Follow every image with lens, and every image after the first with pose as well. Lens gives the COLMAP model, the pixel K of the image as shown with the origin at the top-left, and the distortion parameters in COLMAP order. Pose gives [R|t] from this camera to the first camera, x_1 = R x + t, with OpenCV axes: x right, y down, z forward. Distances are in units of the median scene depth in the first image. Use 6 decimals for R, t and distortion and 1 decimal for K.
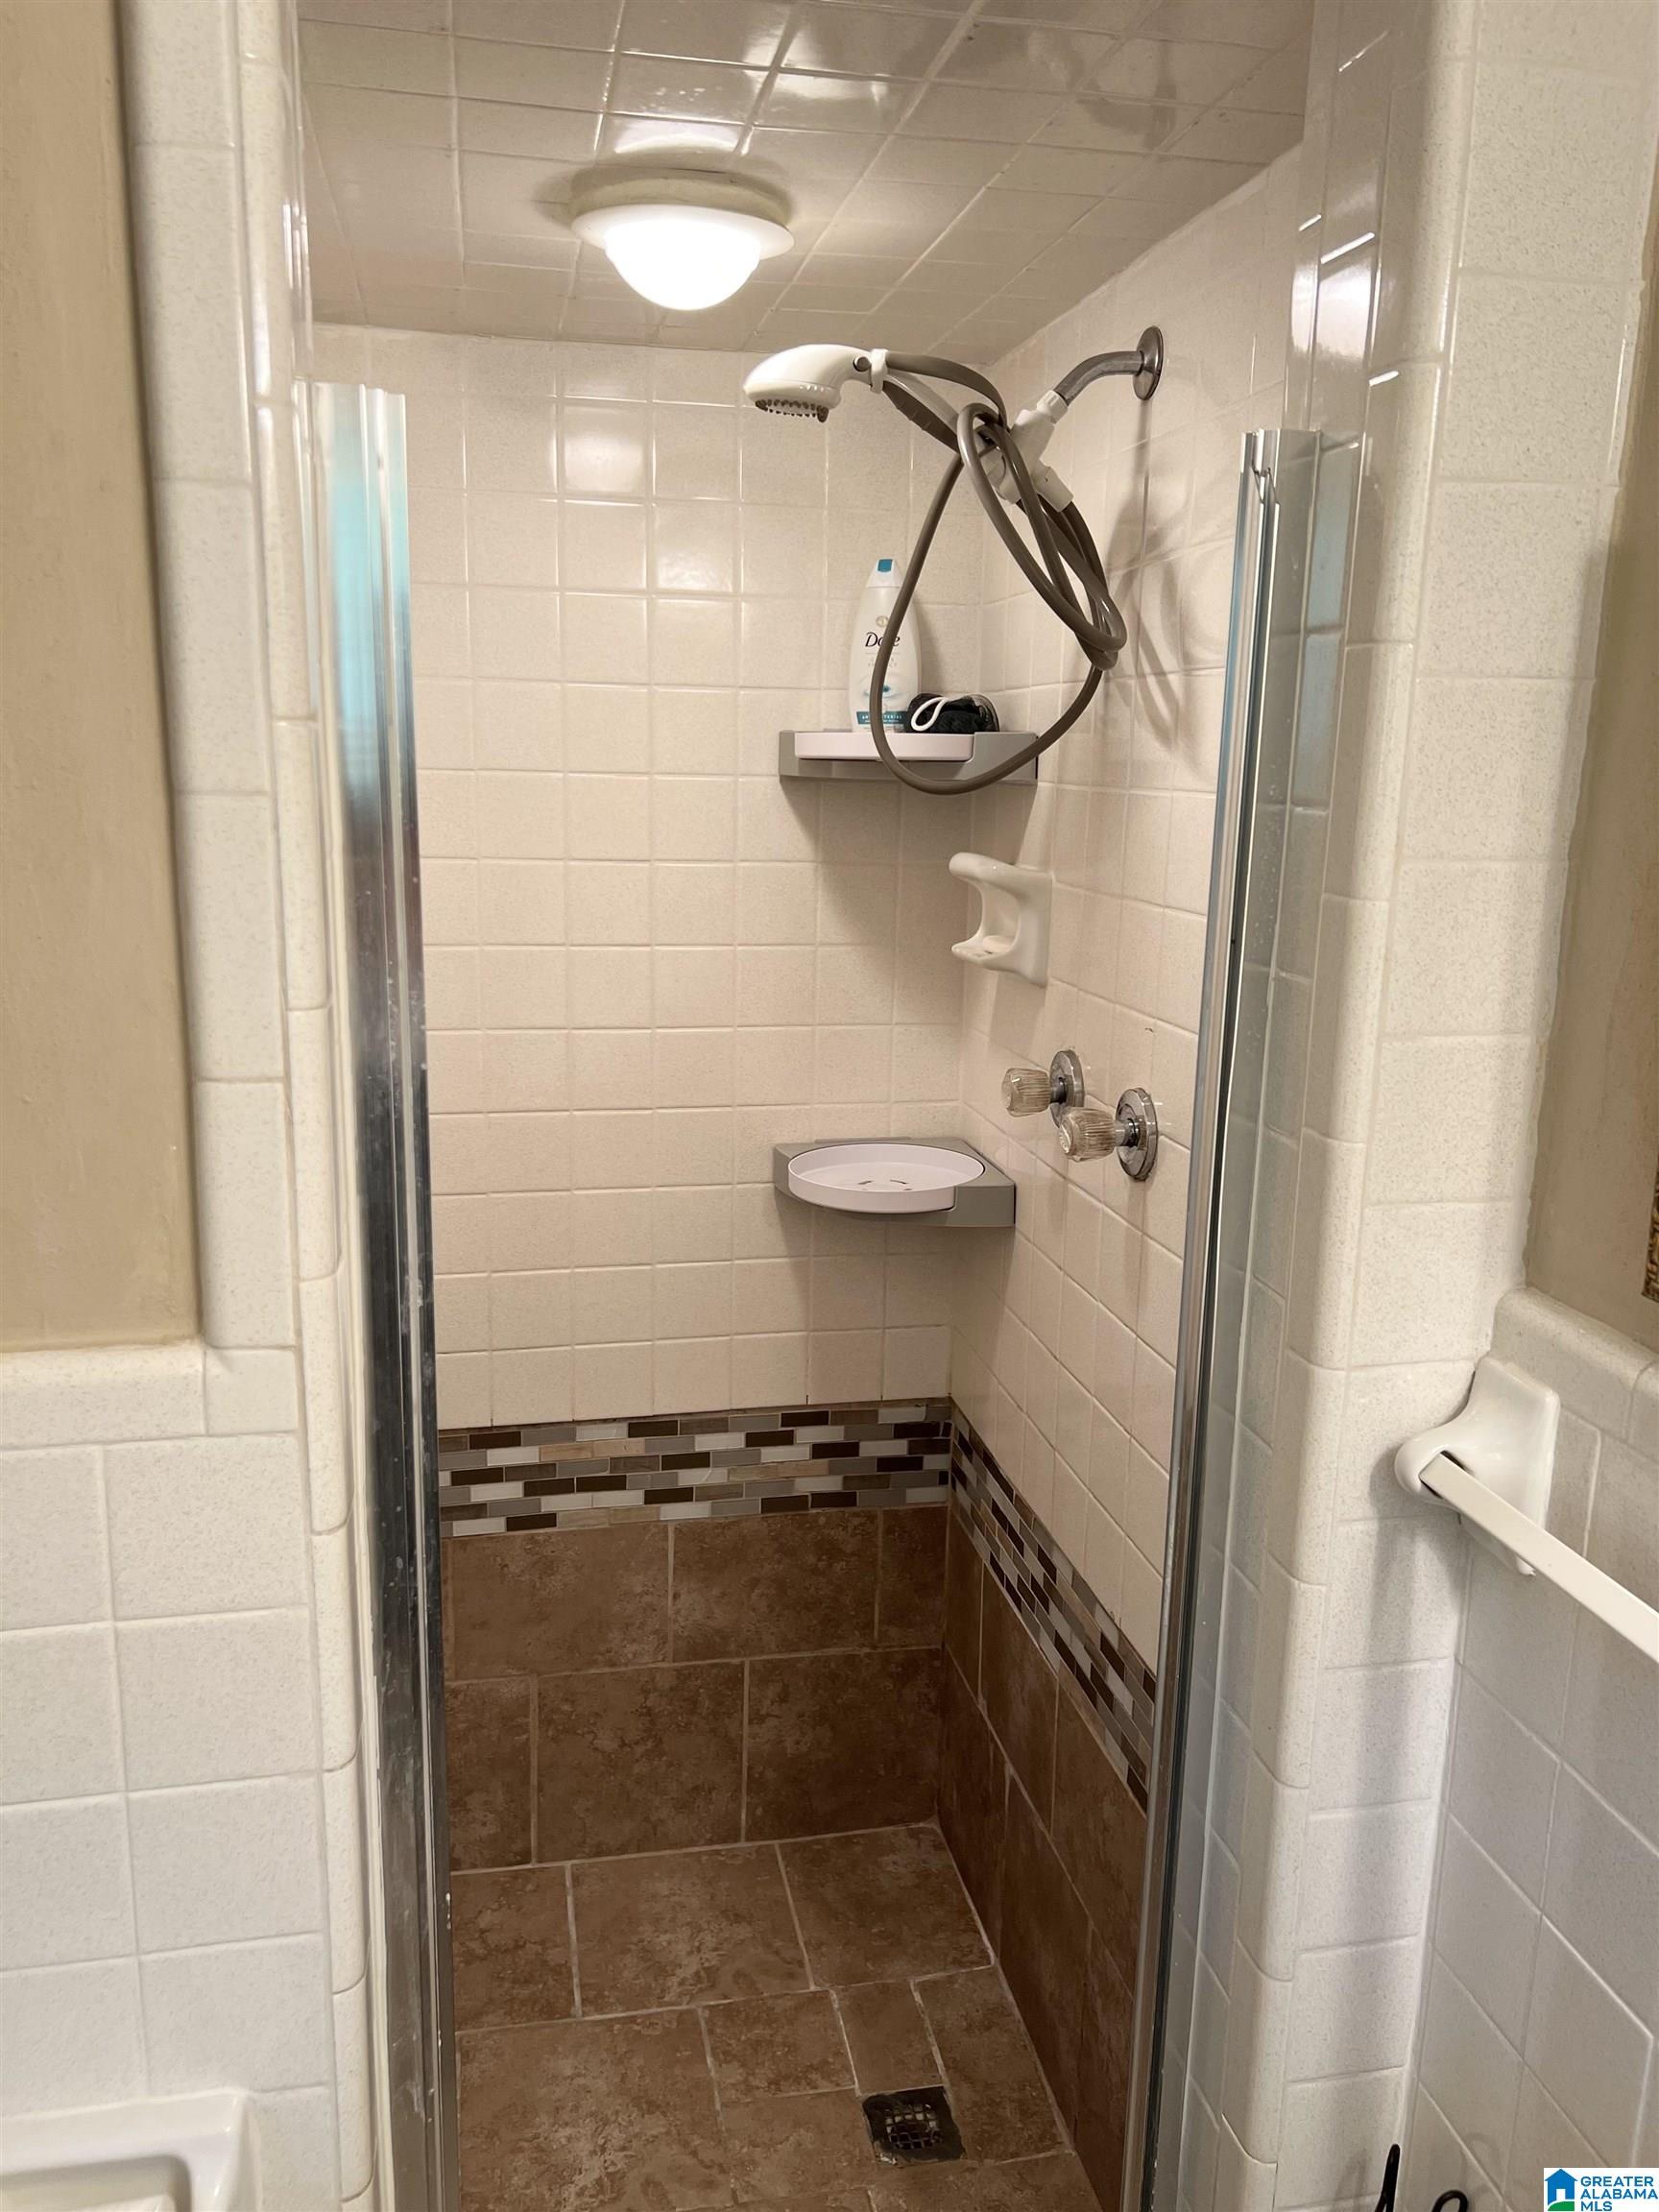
lens RADIAL K [[1675.6, 0, 829.5], [0, 1675.6, 1106.0], [0, 0, 1]] dist [0.002430, -0.003139]
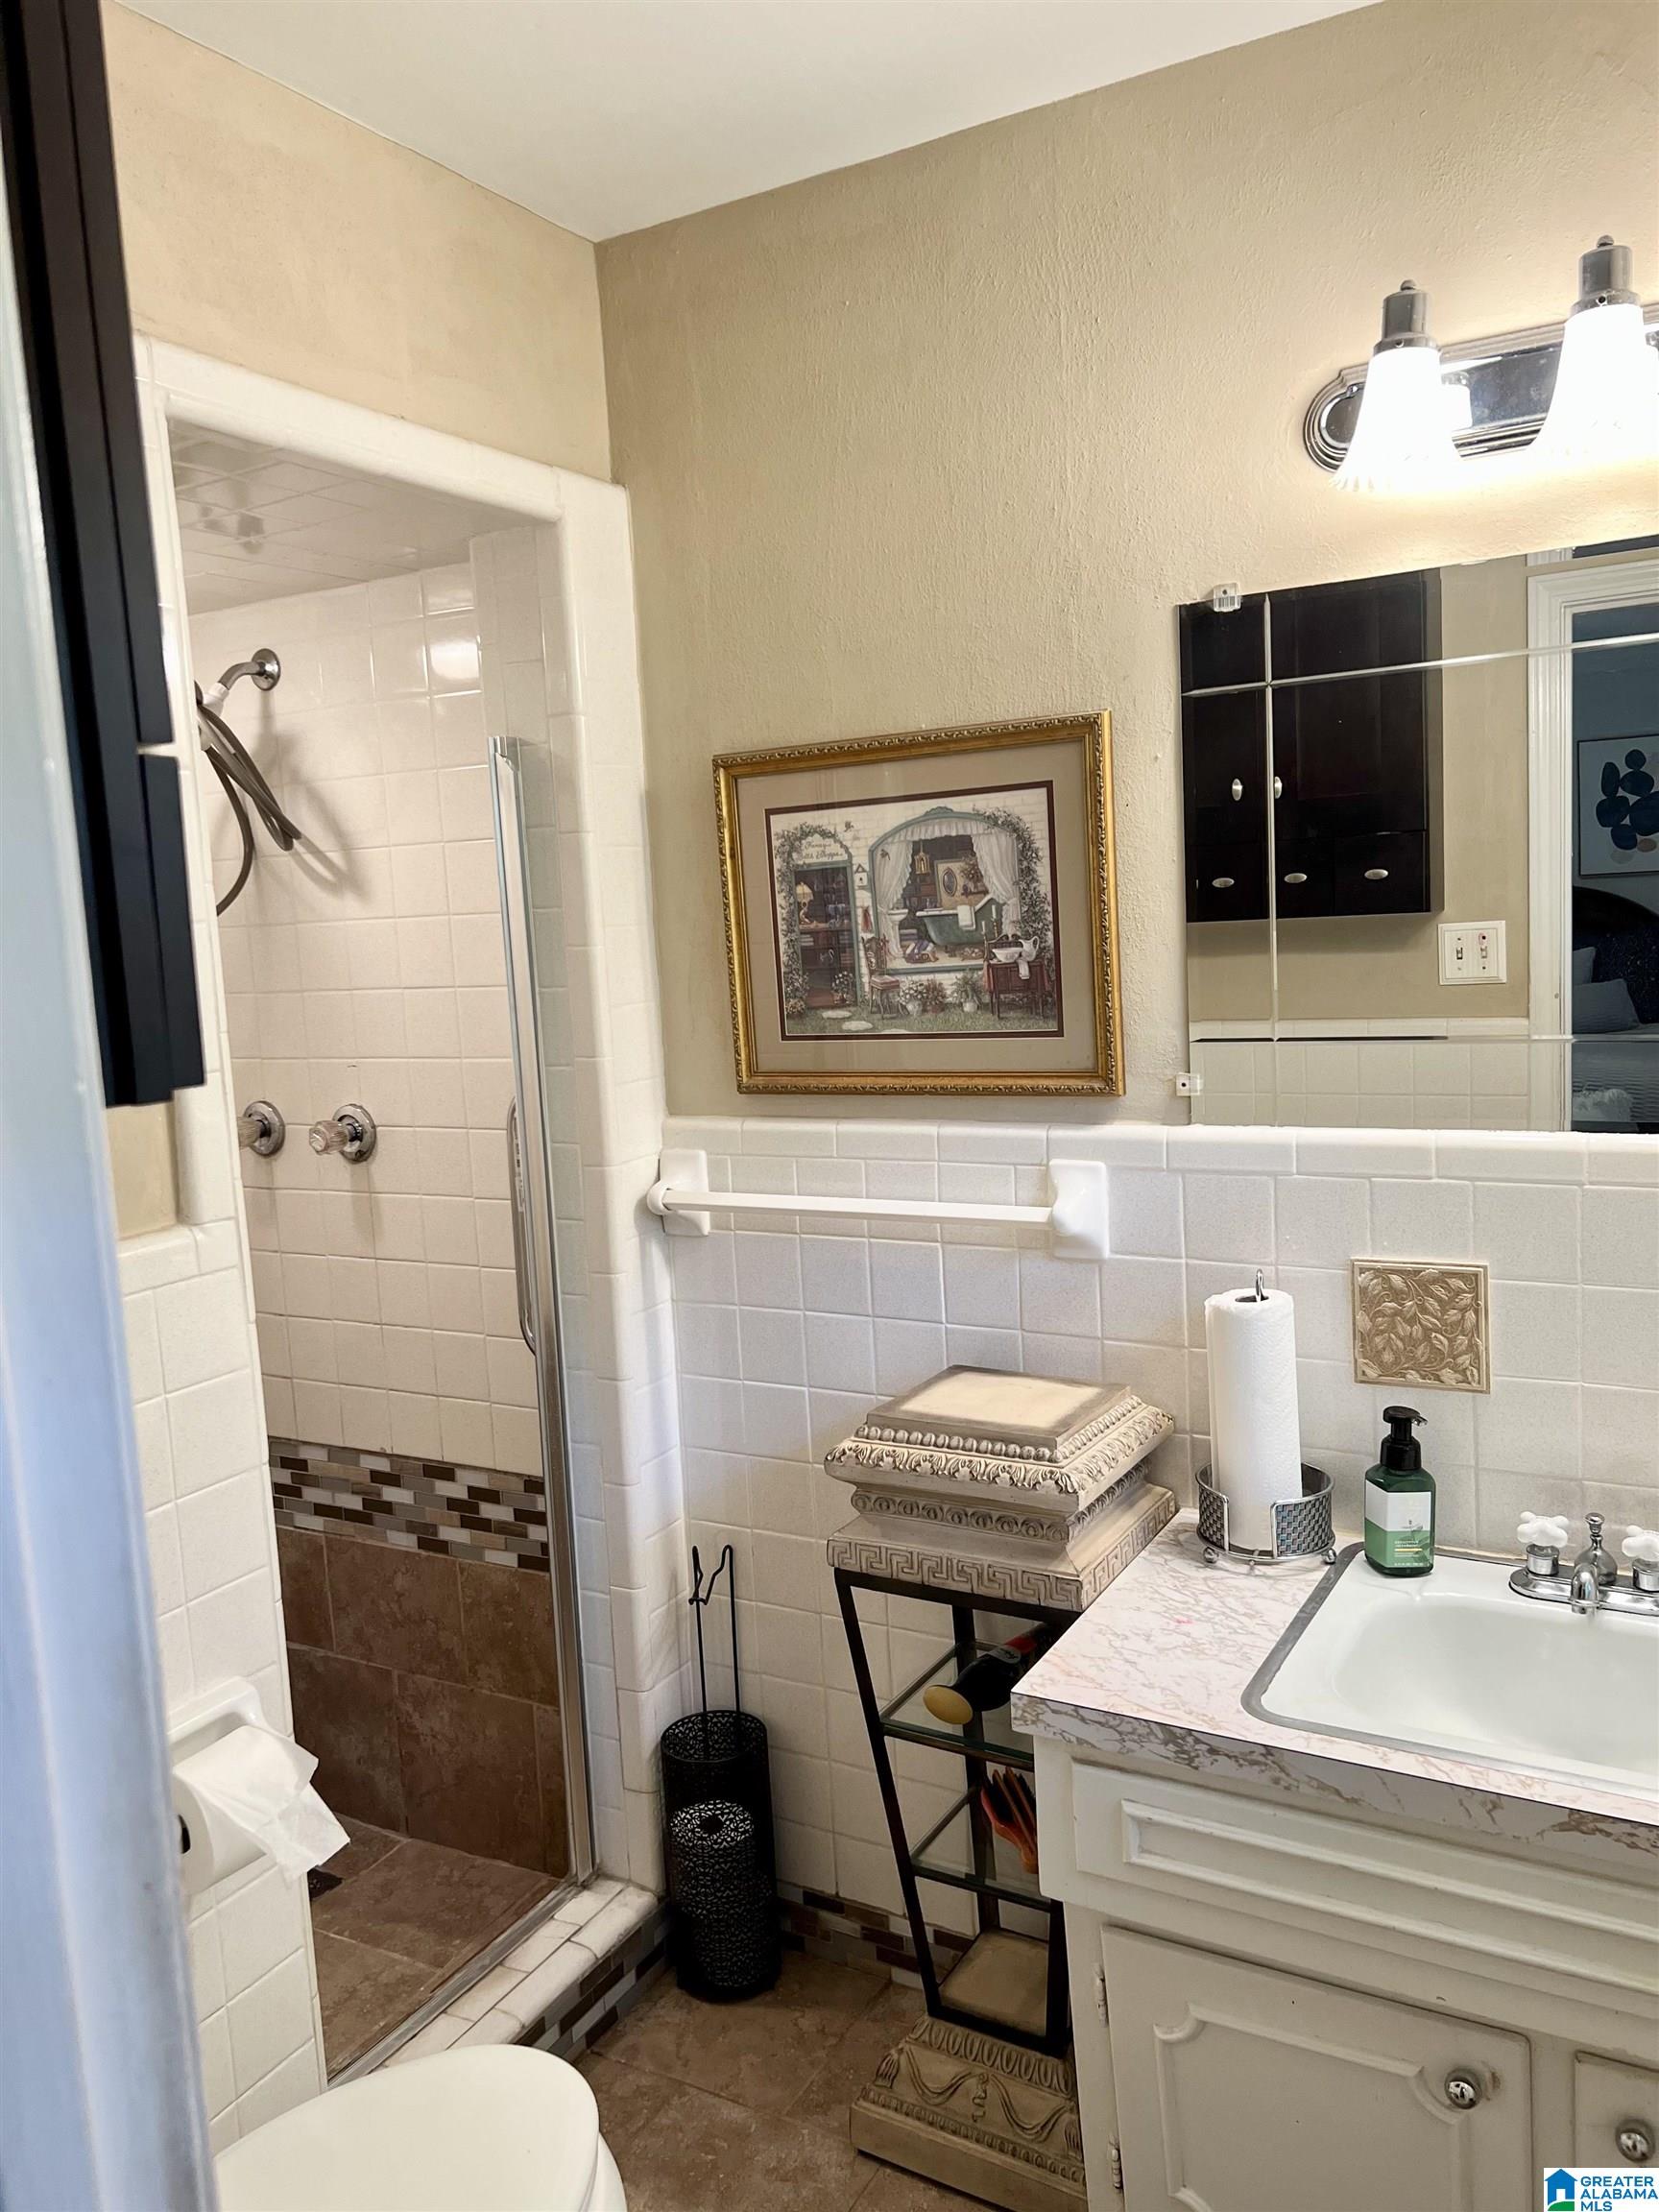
lens RADIAL K [[1675.6, 0, 829.5], [0, 1675.6, 1106.0], [0, 0, 1]] dist [0.002430, -0.003139]
pose [[0.655396, -0.141620, 0.741889, -1.057510], [0.220998, 0.975232, -0.009071, 0.158880], [-0.722229, 0.169901, 0.670461, -0.619178]]
